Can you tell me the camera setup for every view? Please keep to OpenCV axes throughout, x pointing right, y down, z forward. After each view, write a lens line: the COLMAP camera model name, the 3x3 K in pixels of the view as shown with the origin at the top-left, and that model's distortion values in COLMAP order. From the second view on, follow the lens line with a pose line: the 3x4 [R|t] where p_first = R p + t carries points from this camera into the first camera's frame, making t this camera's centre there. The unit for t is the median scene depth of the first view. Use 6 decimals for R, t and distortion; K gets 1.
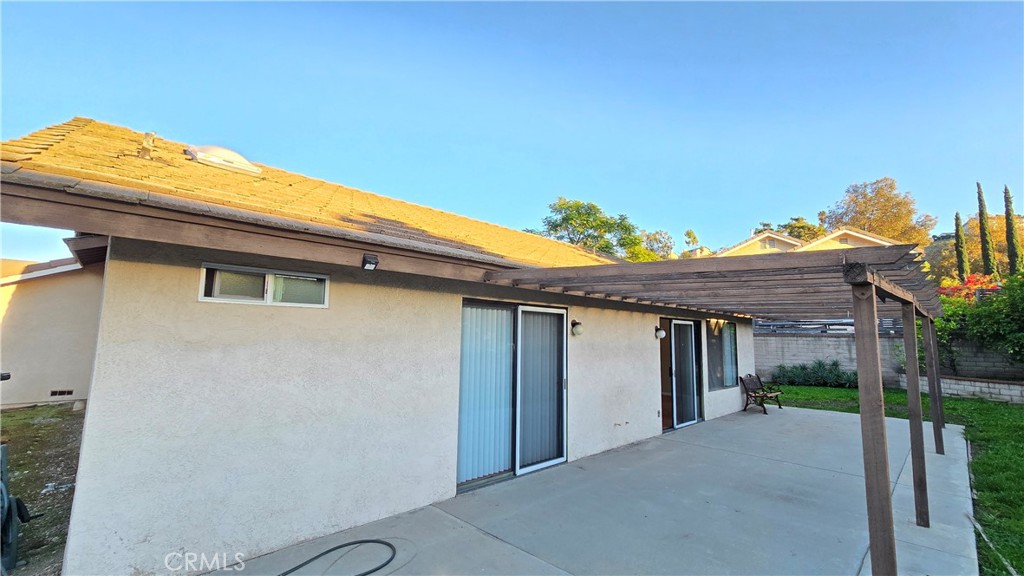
lens RADIAL K [[421.7, 0, 512.0], [0, 421.7, 288.0], [0, 0, 1]] dist [0.001906, 0.000343]
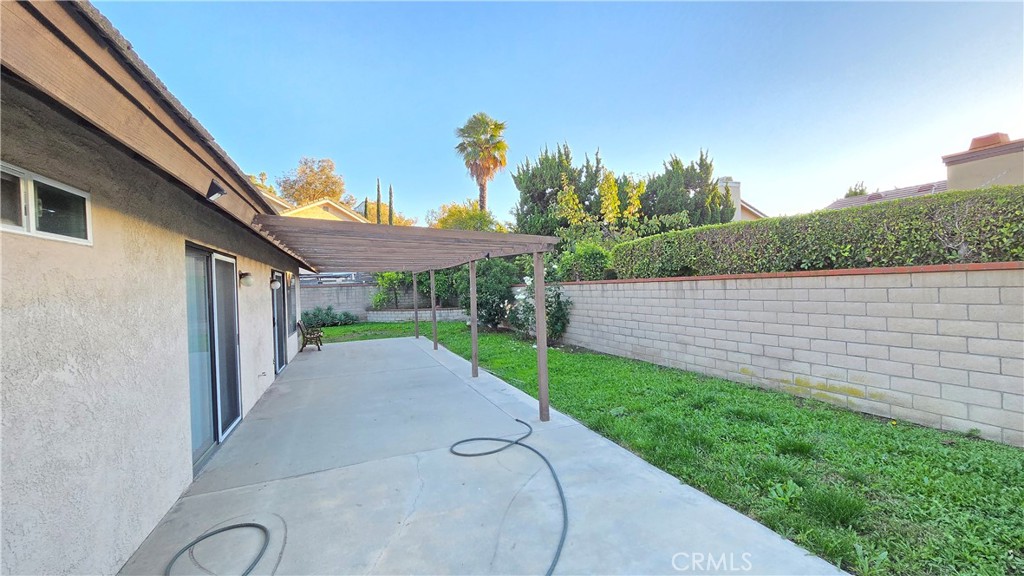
lens RADIAL K [[421.7, 0, 512.0], [0, 421.7, 288.0], [0, 0, 1]] dist [0.001906, 0.000343]
pose [[0.373737, -0.033172, 0.926941, -0.387095], [-0.065587, 0.995914, 0.062085, 0.014389], [-0.925213, -0.083999, 0.370034, 0.086879]]
